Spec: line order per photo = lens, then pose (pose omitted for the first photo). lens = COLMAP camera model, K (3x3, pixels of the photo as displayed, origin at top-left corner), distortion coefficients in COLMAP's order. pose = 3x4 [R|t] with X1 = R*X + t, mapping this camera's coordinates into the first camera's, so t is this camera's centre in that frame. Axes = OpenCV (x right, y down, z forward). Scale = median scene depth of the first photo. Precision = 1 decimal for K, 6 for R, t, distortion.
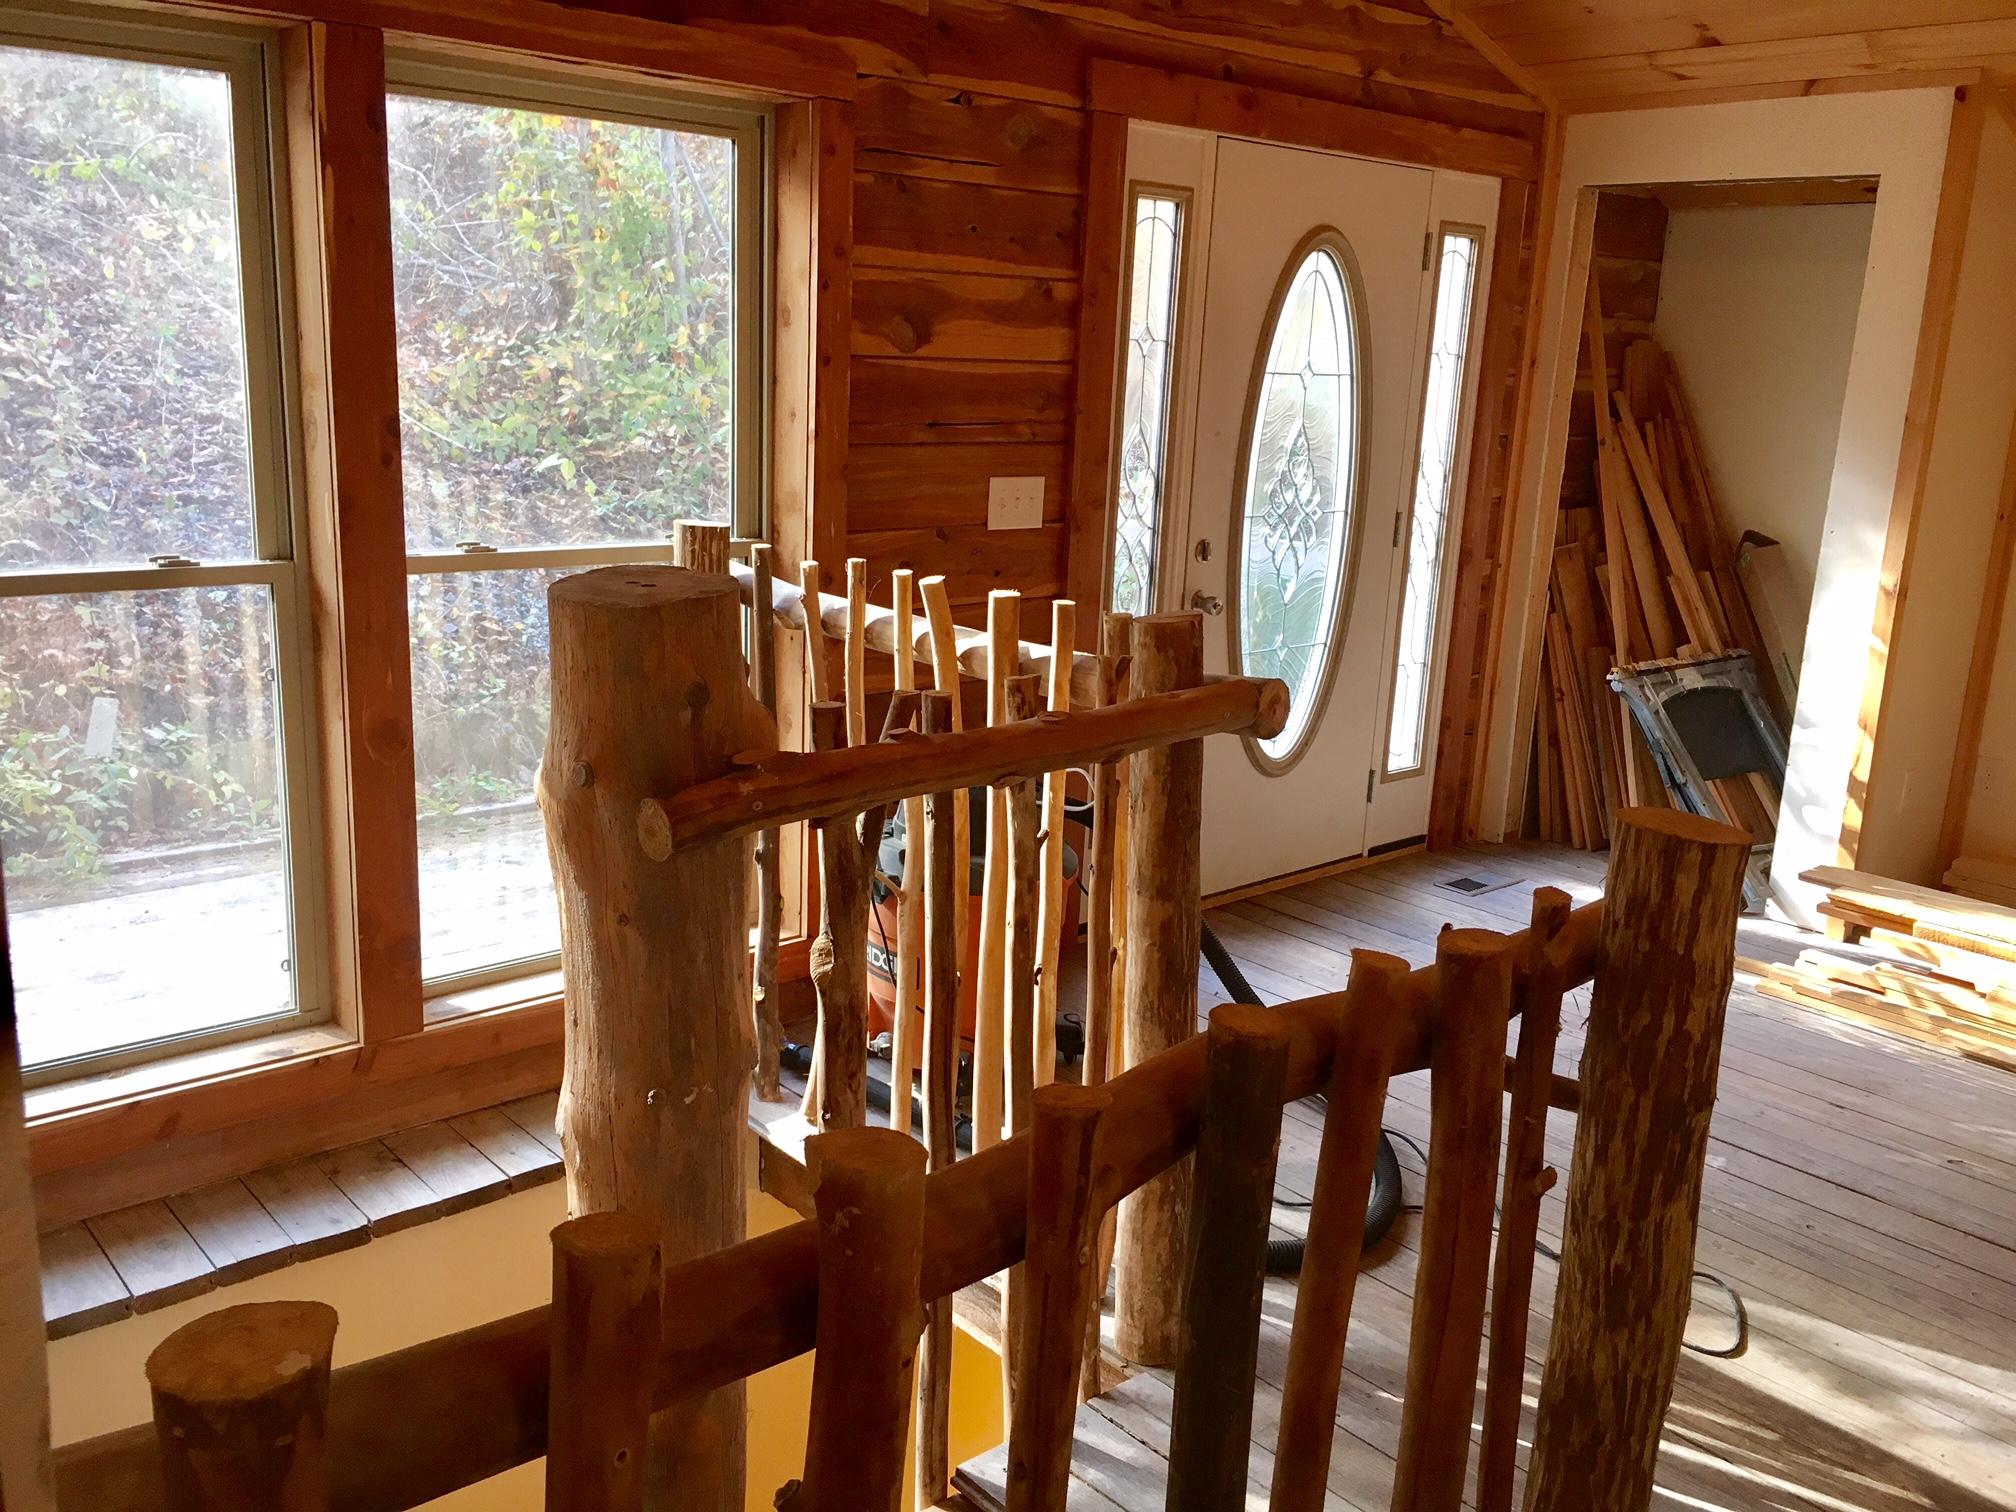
lens RADIAL K [[1700.3, 0, 1008.0], [0, 1700.3, 756.0], [0, 0, 1]] dist [0.018315, -0.006842]
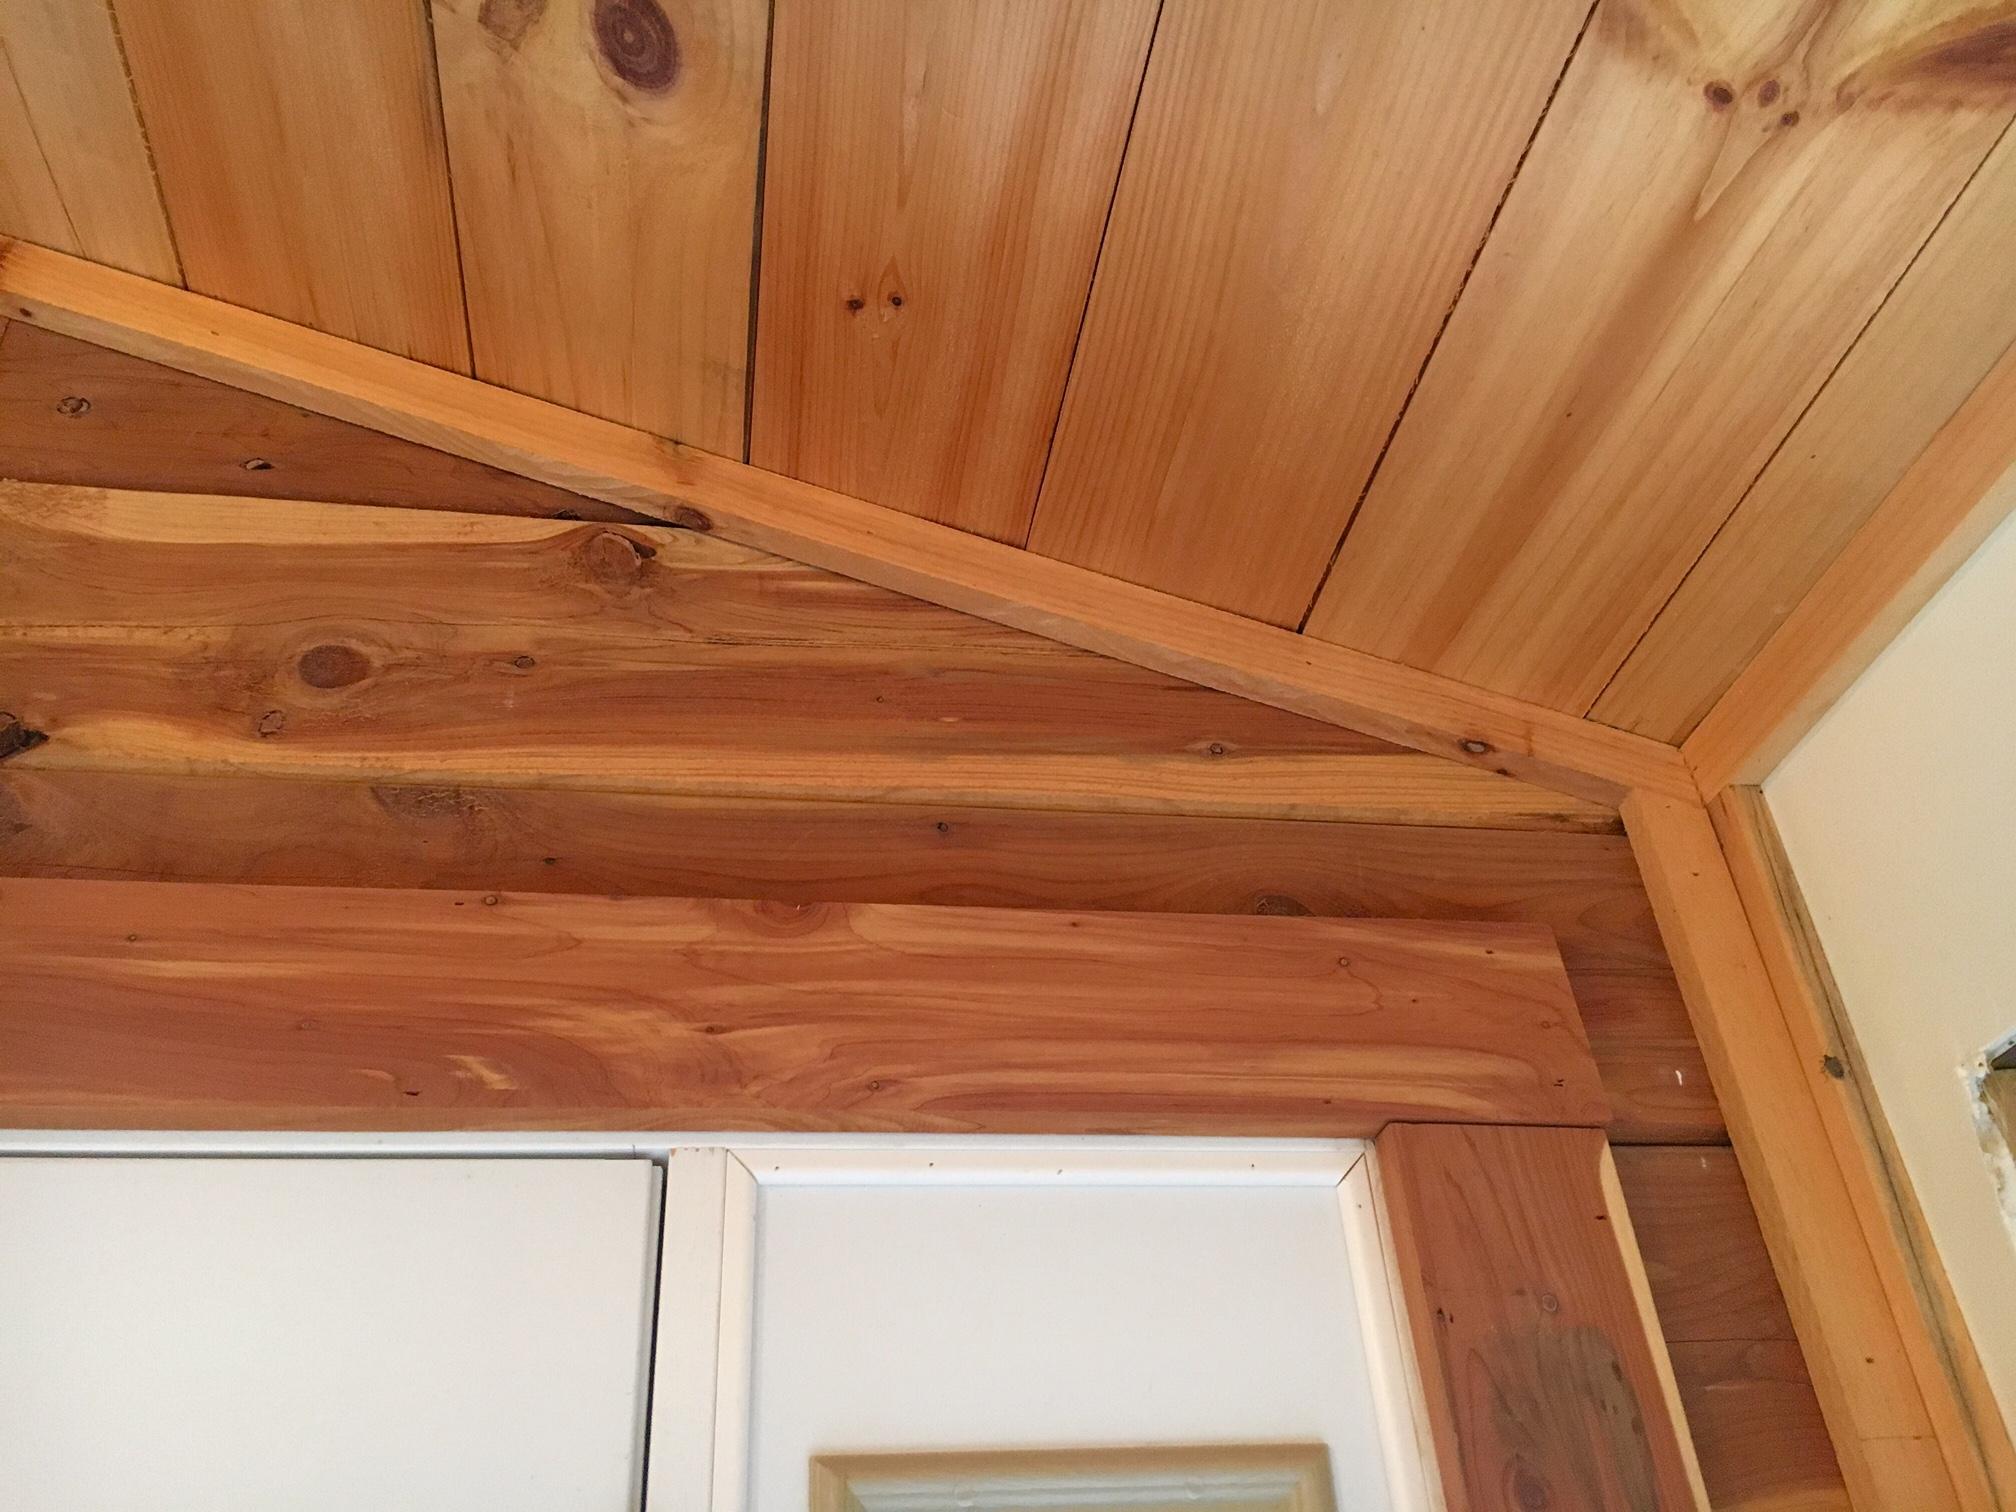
lens RADIAL K [[1700.3, 0, 1008.0], [0, 1700.3, 756.0], [0, 0, 1]] dist [0.018315, -0.006842]
pose [[0.842035, -0.387840, -0.374909, 0.341504], [-0.031309, 0.658708, -0.751747, -0.241103], [0.538513, 0.644735, 0.542513, 0.879916]]
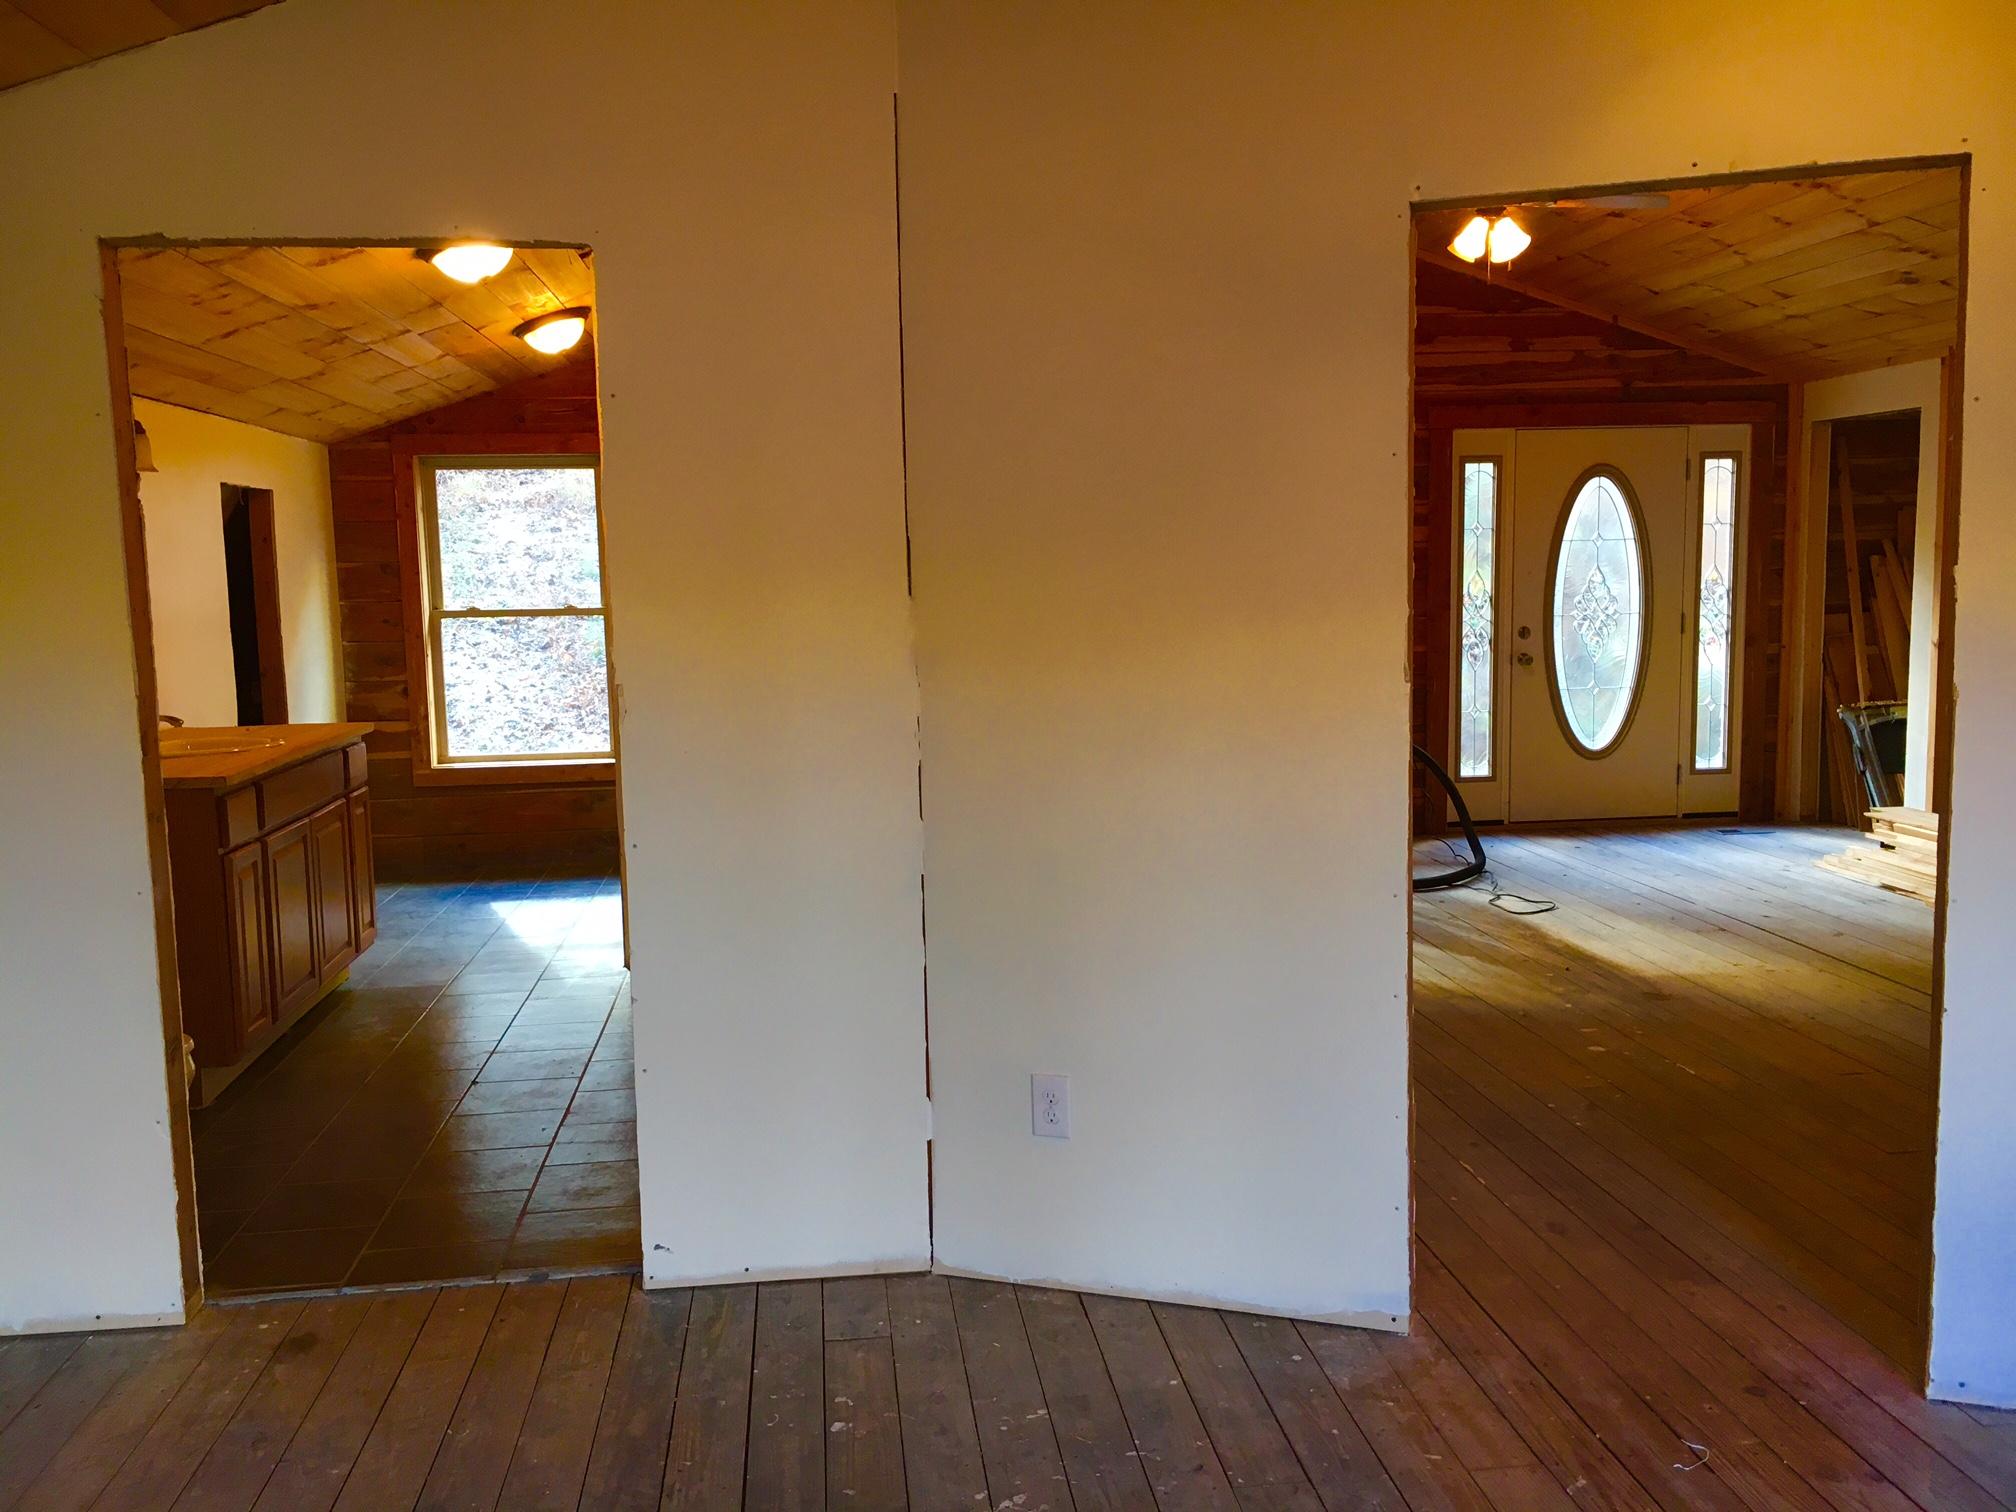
lens RADIAL K [[1700.3, 0, 1008.0], [0, 1700.3, 756.0], [0, 0, 1]] dist [0.018315, -0.006842]
pose [[0.819623, 0.005356, -0.572879, 0.676924], [-0.081001, 0.990995, -0.106623, 0.248388], [0.567149, 0.133794, 0.812676, -0.812922]]
